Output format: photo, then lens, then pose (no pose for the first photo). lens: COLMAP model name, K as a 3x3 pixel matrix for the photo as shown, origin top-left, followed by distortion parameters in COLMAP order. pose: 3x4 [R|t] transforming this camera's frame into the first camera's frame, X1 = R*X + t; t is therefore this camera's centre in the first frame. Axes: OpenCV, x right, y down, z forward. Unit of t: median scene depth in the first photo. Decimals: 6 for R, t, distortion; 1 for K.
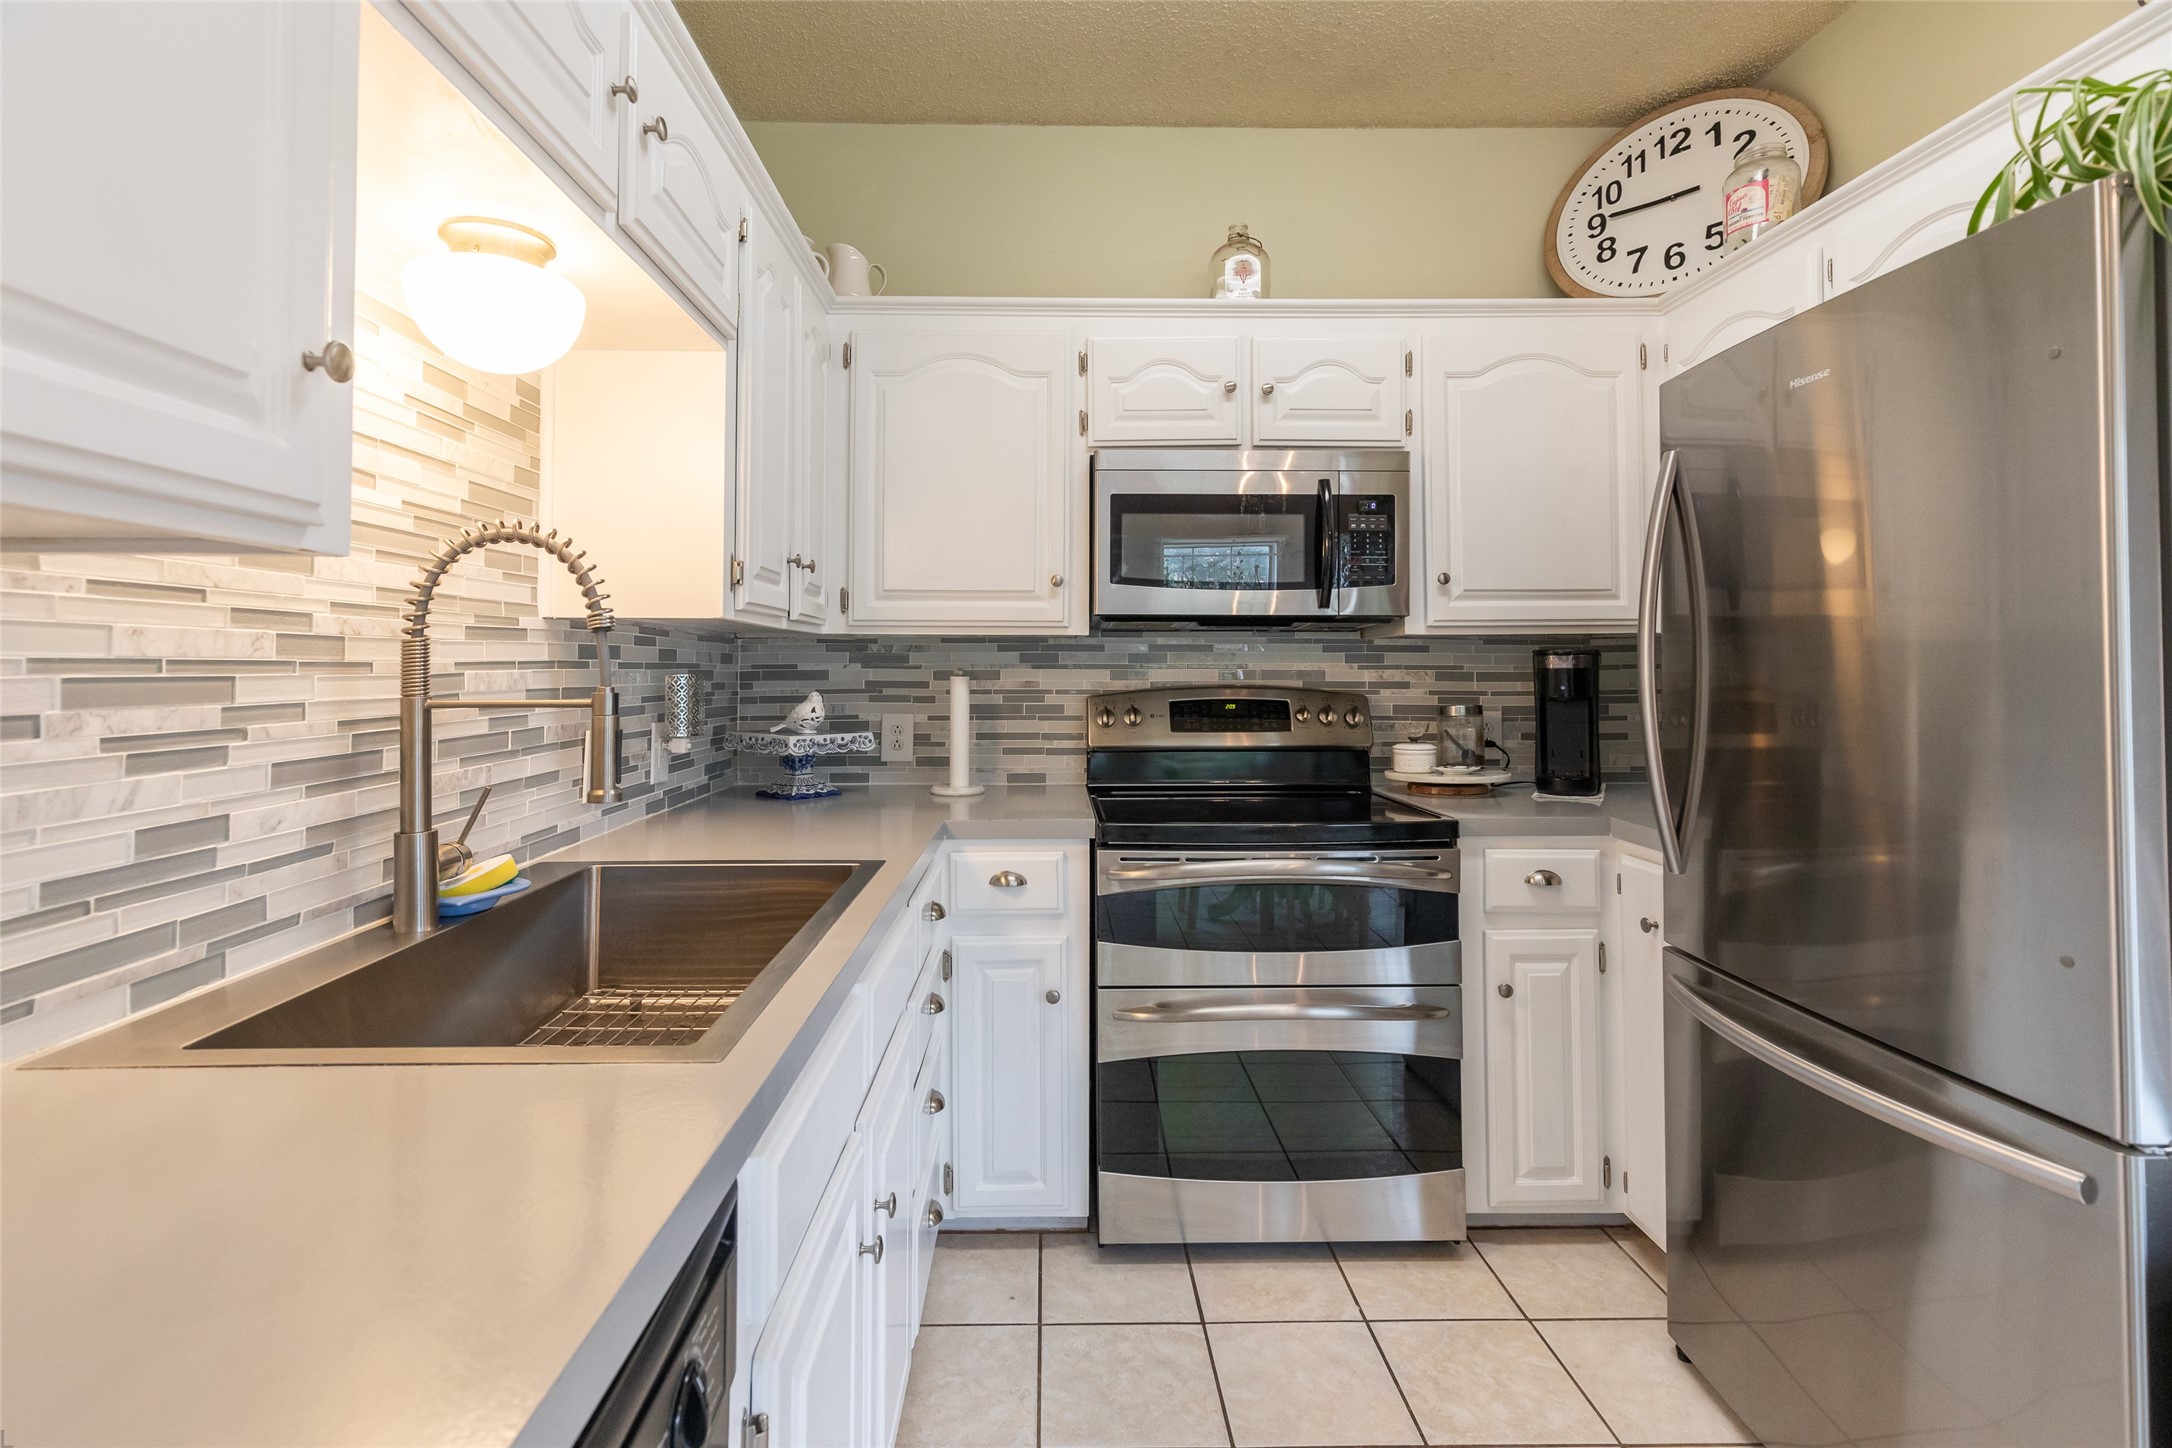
lens RADIAL K [[998.4, 0, 1077.5], [0, 998.4, 674.7], [0, 0, 1]] dist [0.018528, -0.007036]
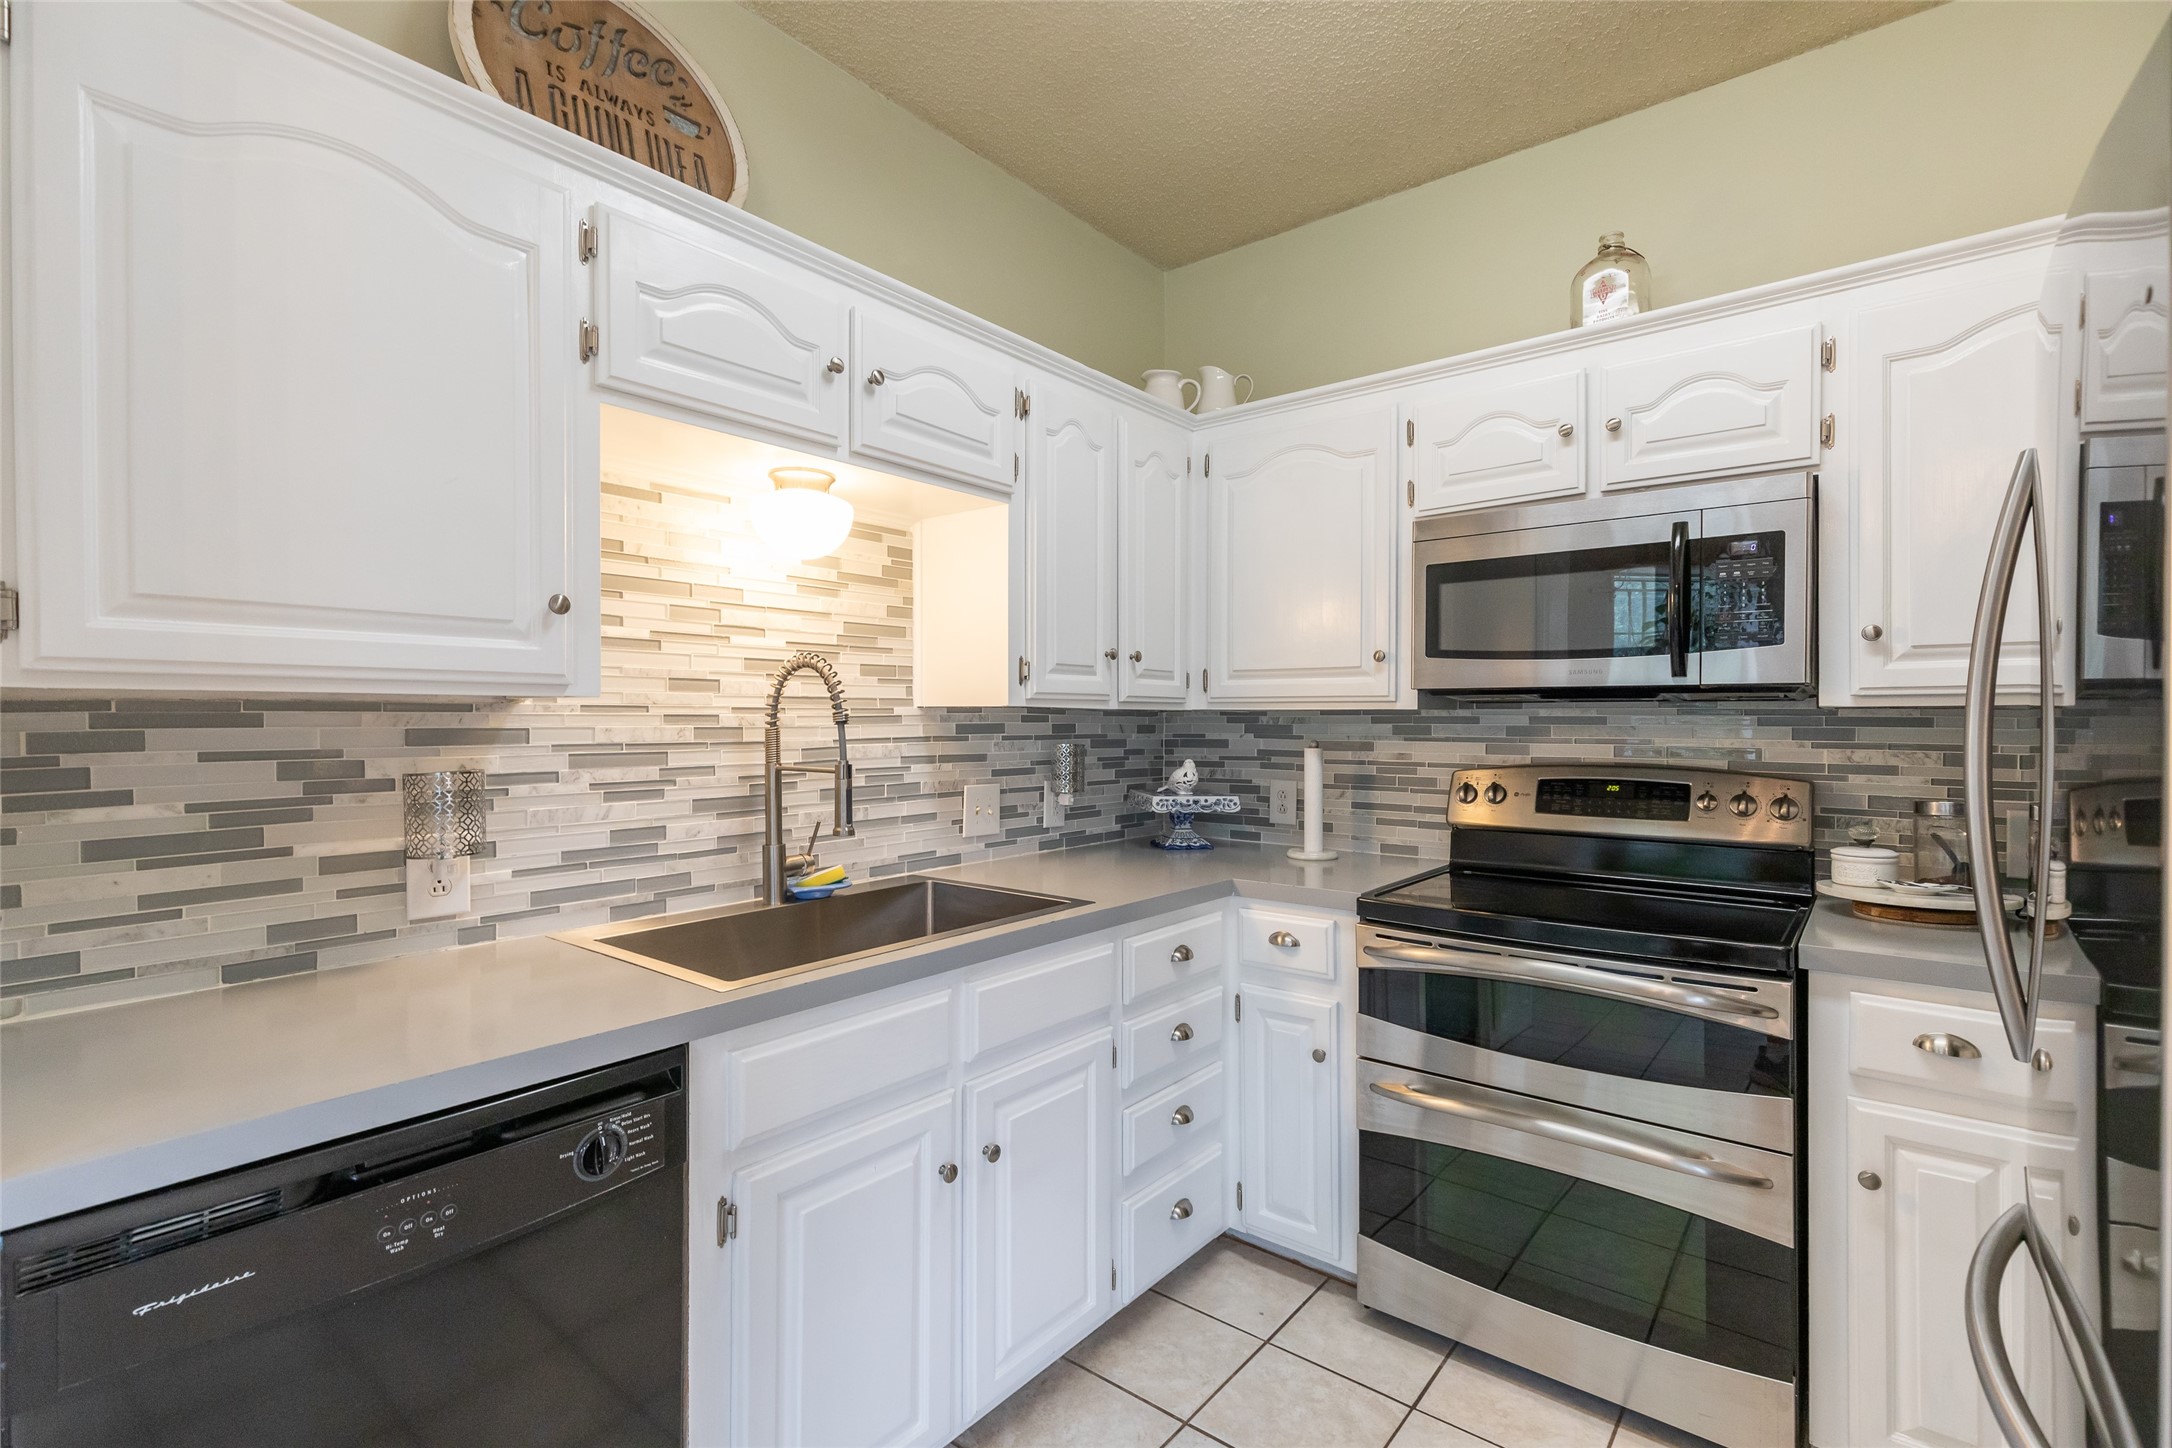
lens RADIAL K [[986.0, 0, 1092.3], [0, 986.0, 758.1], [0, 0, 1]] dist [0.009831, -0.000401]
pose [[0.767361, 0.027267, -0.640636, 0.405301], [-0.007030, 0.999393, 0.034116, -0.023472], [0.641177, -0.021676, 0.767087, 0.048254]]
